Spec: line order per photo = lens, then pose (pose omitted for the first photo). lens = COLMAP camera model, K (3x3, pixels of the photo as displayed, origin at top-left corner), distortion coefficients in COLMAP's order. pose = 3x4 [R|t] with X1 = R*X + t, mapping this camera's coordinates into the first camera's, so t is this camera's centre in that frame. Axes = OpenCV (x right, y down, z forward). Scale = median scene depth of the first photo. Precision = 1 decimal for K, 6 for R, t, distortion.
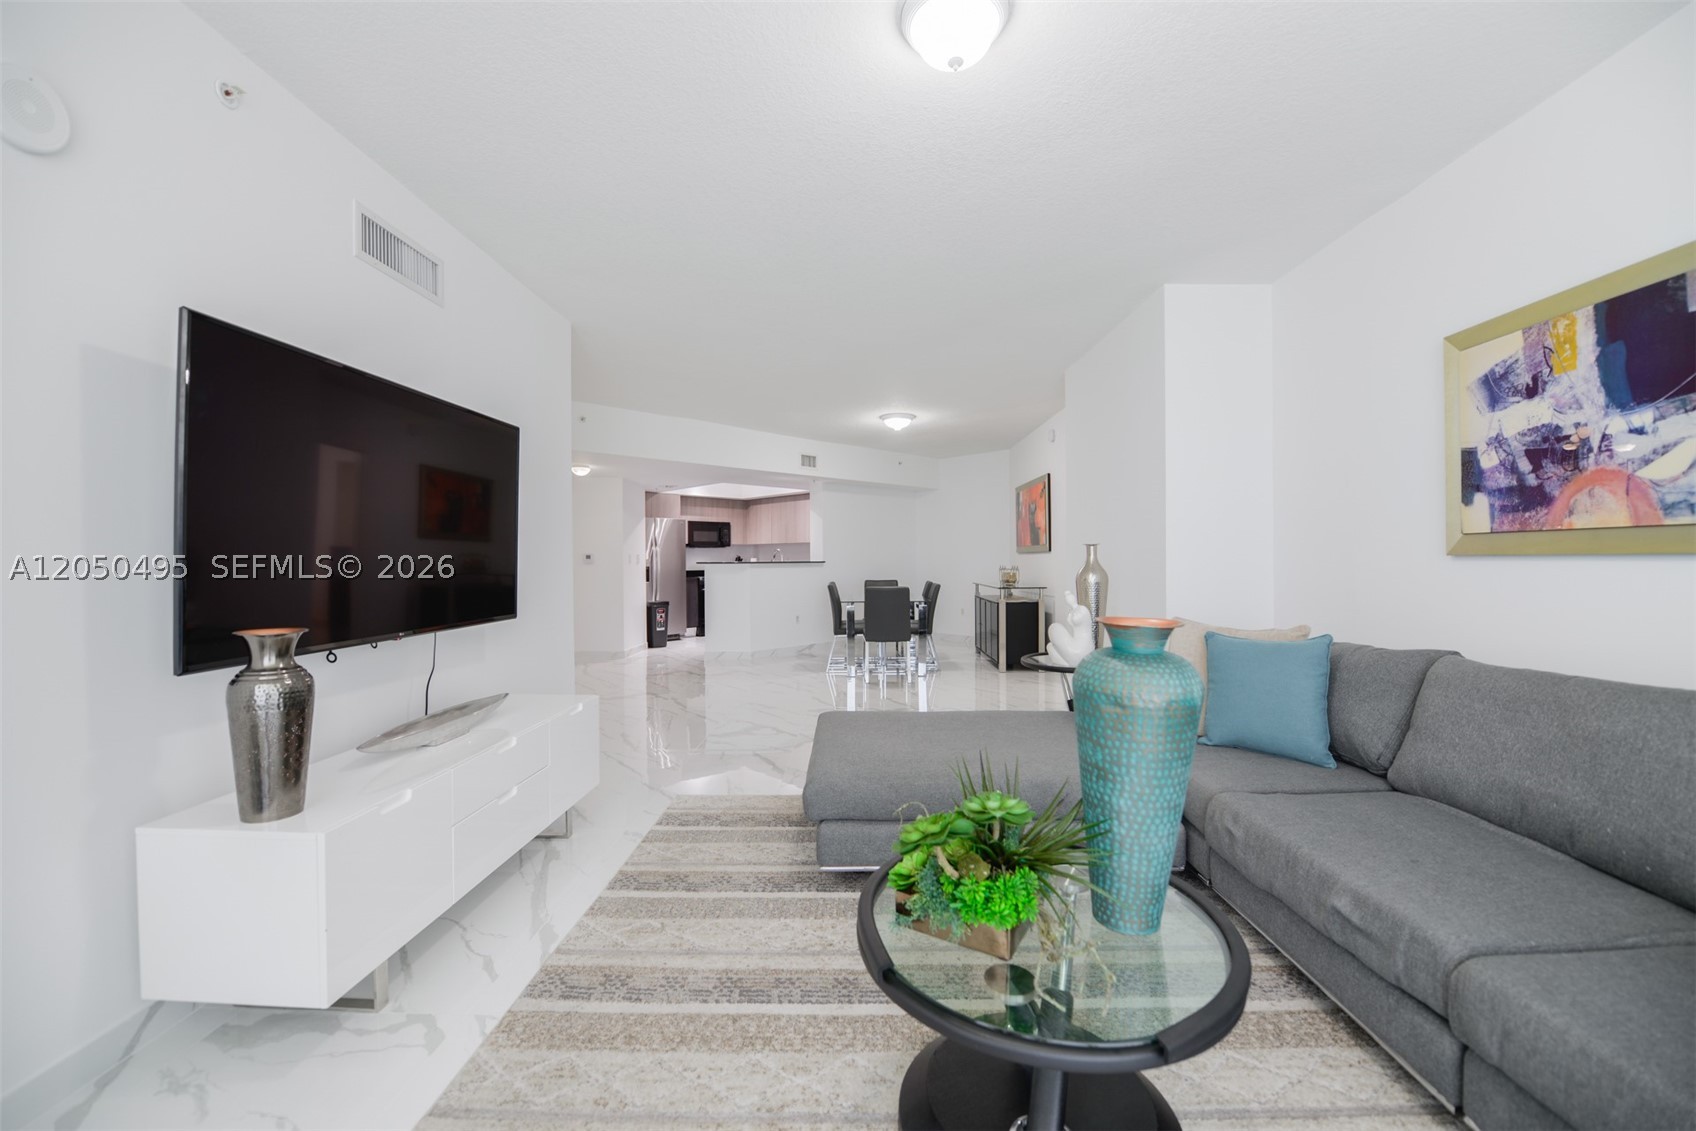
lens RADIAL K [[682.2, 0, 848.0], [0, 682.2, 565.5], [0, 0, 1]] dist [-0.009213, -0.003628]
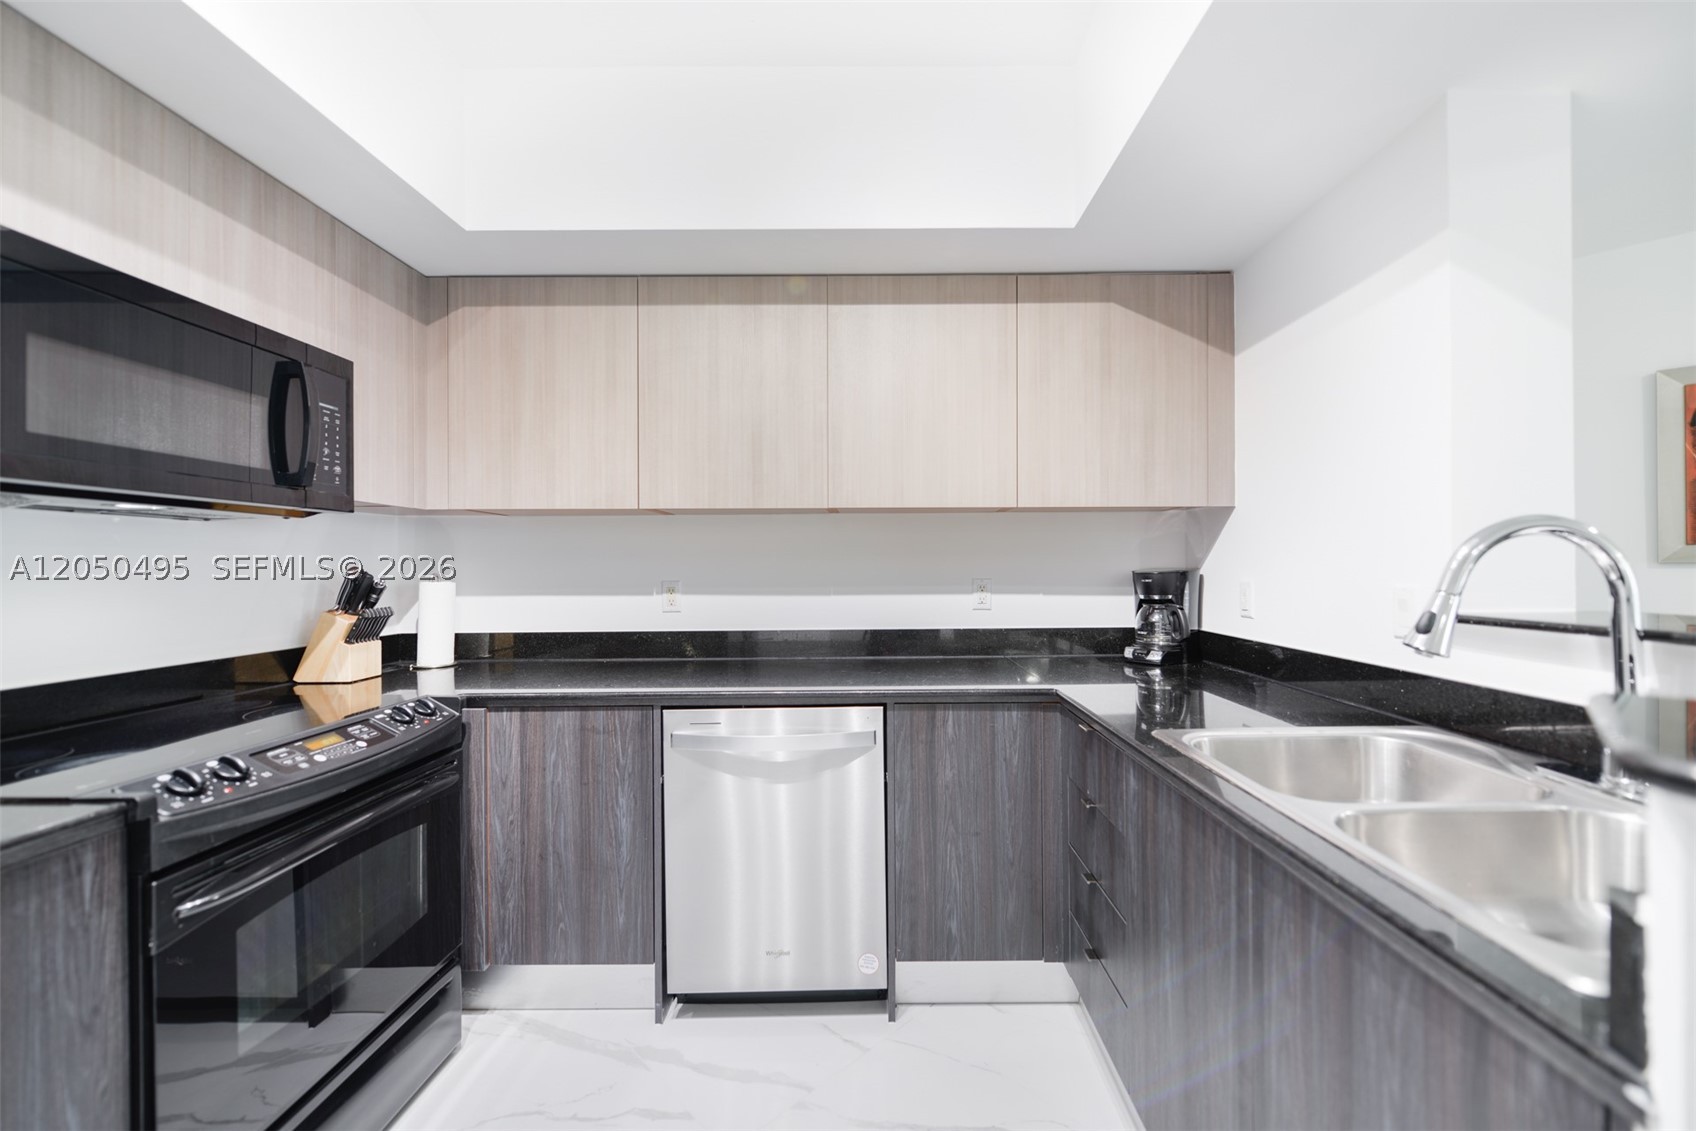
lens RADIAL K [[655.1, 0, 869.6], [0, 655.1, 575.2], [0, 0, 1]] dist [-0.016017, 0.000088]
pose [[0.688213, -0.006600, 0.725478, -0.994781], [0.007378, 0.999971, 0.002098, -0.062498], [-0.725471, 0.003909, 0.688242, 4.019356]]
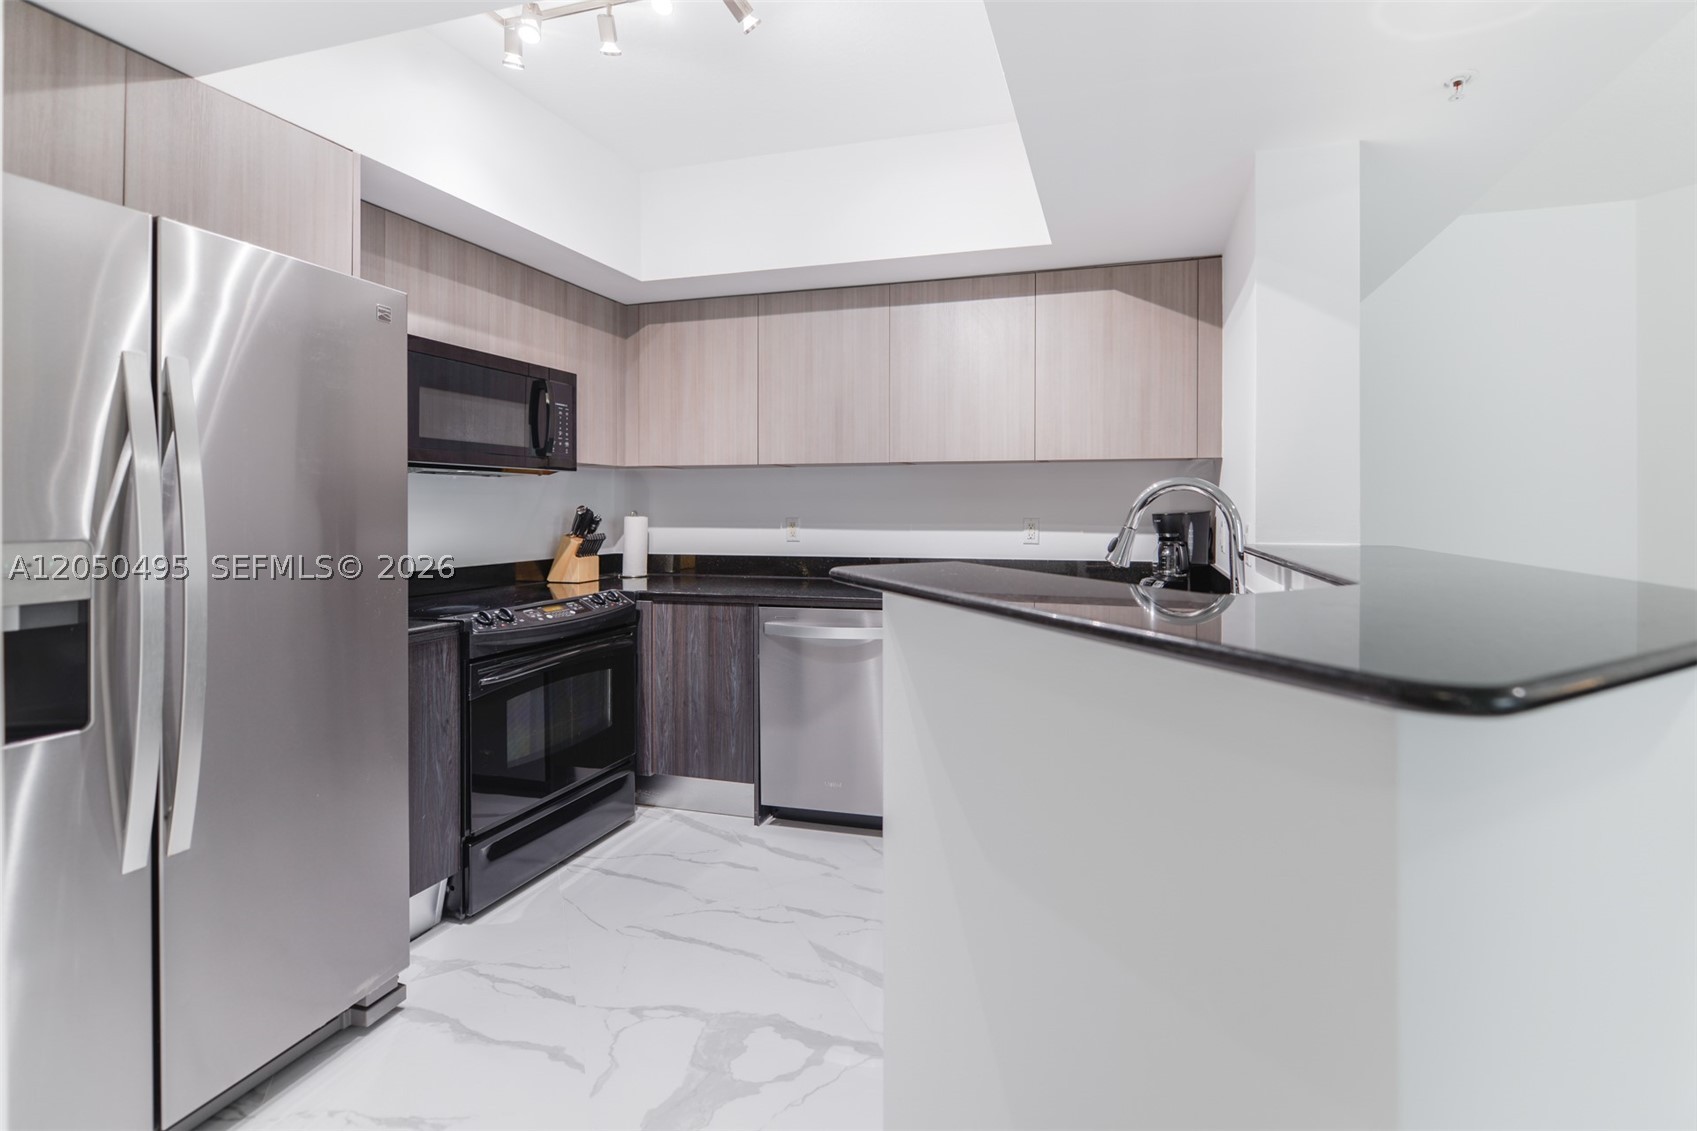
lens RADIAL K [[704.5, 0, 941.5], [0, 704.5, 524.1], [0, 0, 1]] dist [-0.035647, -0.000133]
pose [[0.845719, -0.005173, 0.533604, -0.975641], [-0.001138, 0.999933, 0.011498, -0.057255], [-0.533628, -0.010331, 0.845656, 3.547546]]
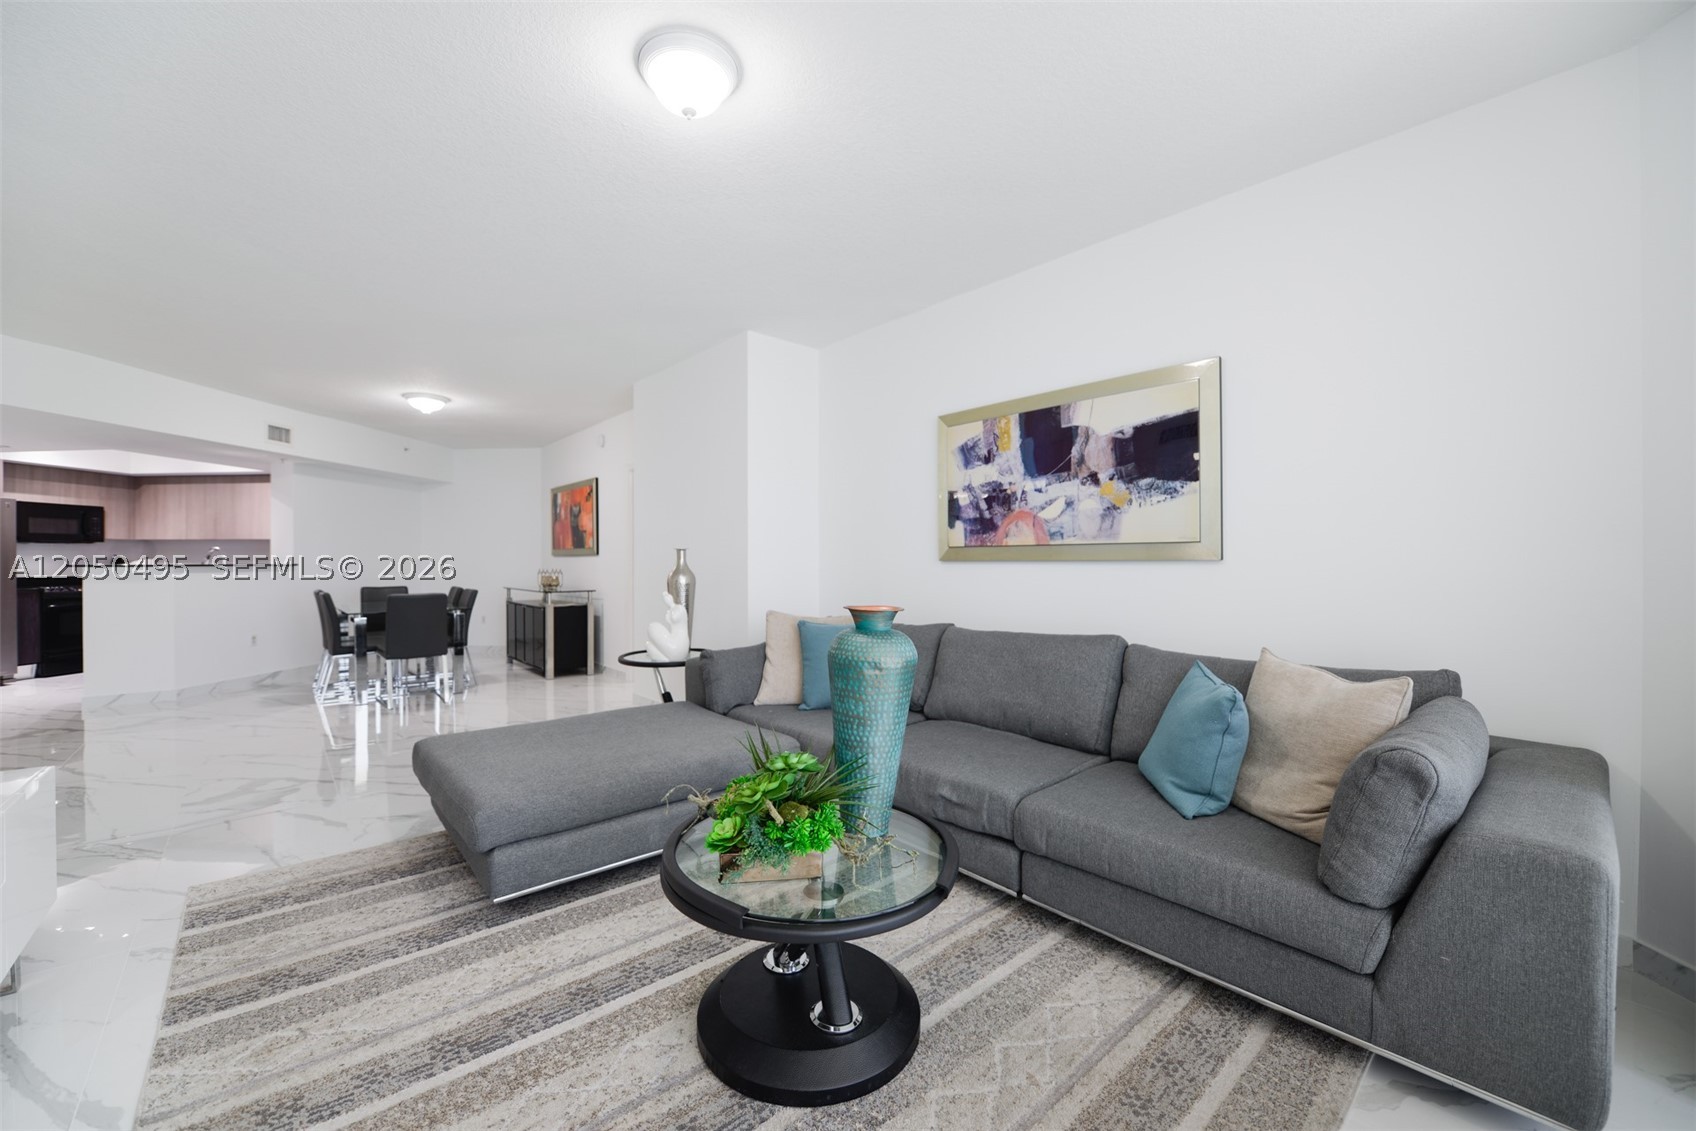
lens RADIAL K [[677.8, 0, 846.0], [0, 677.8, 563.6], [0, 0, 1]] dist [-0.001714, -0.006756]
pose [[0.748171, 0.002751, 0.663500, -0.302897], [0.002323, 0.999974, -0.006766, 0.000901], [-0.663501, 0.006604, 0.748146, 0.007700]]
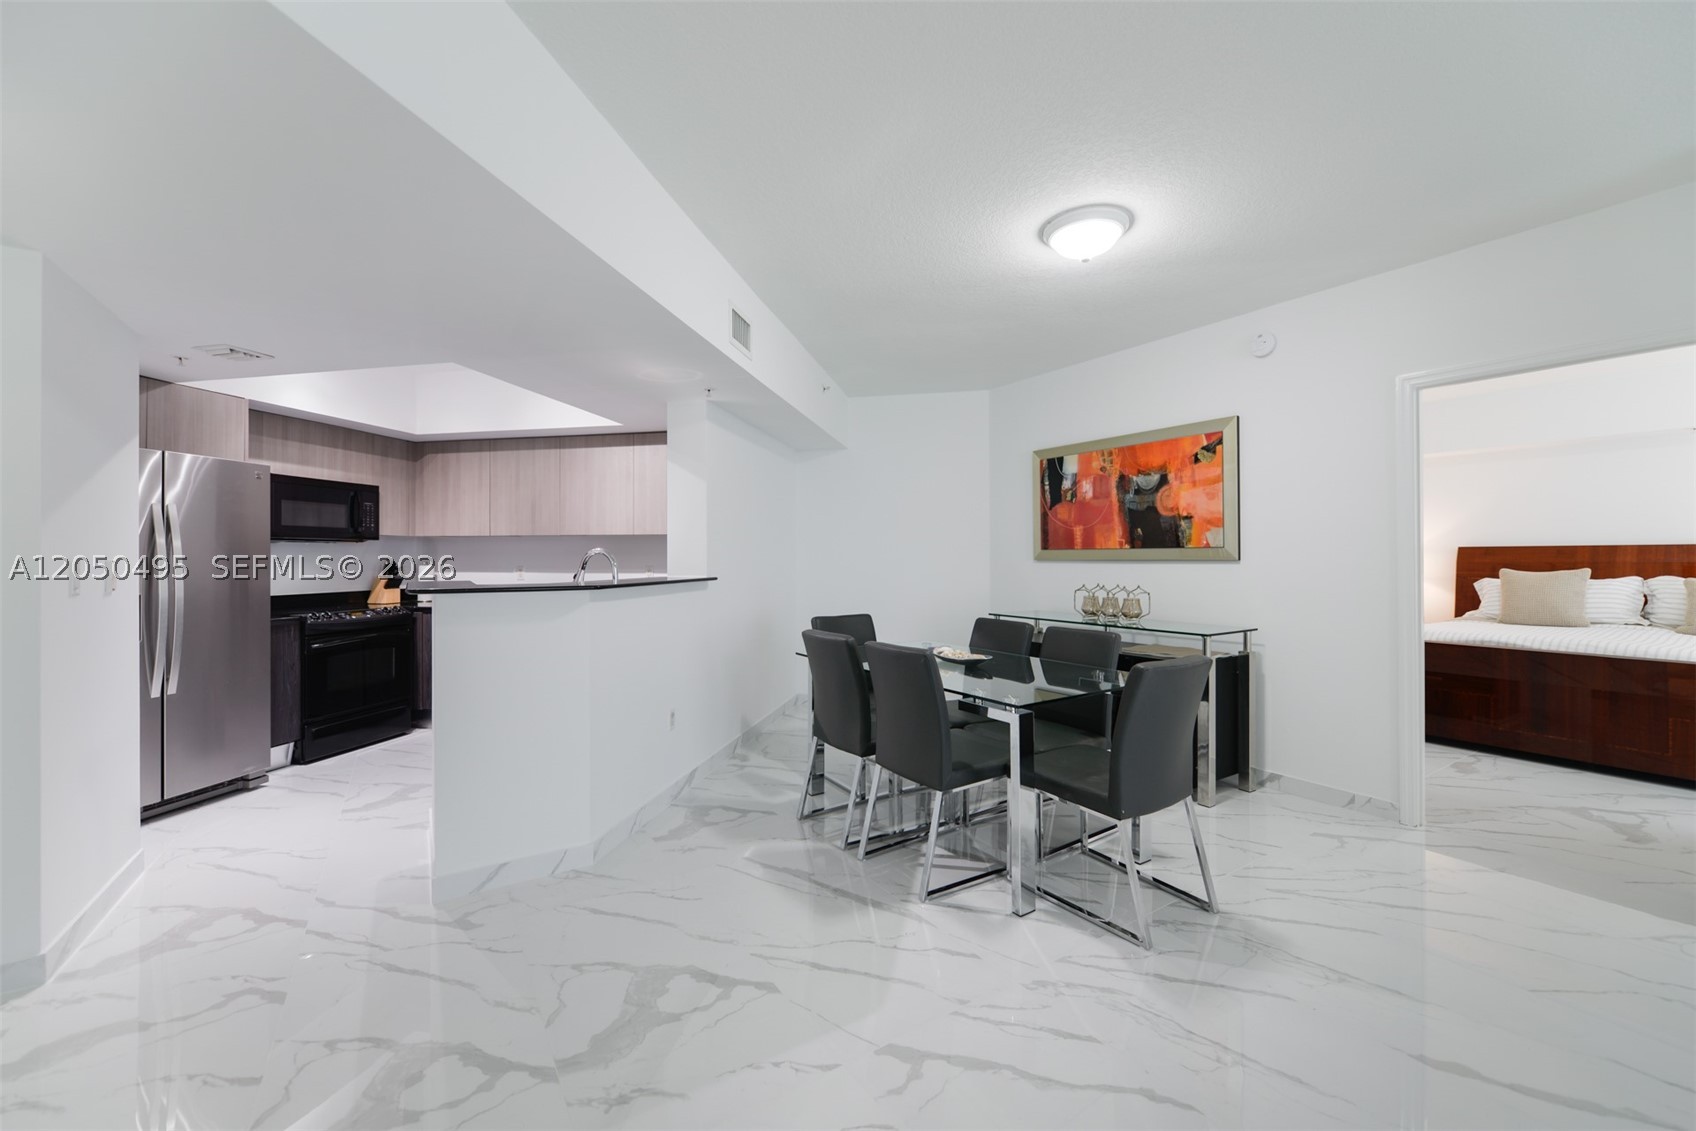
lens RADIAL K [[673.3, 0, 848.8], [0, 673.3, 558.2], [0, 0, 1]] dist [0.006568, -0.000433]
pose [[0.828088, 0.004184, 0.560583, -0.824914], [0.001268, 0.999956, -0.009337, -0.057239], [-0.560597, 0.008442, 0.828046, 2.302168]]
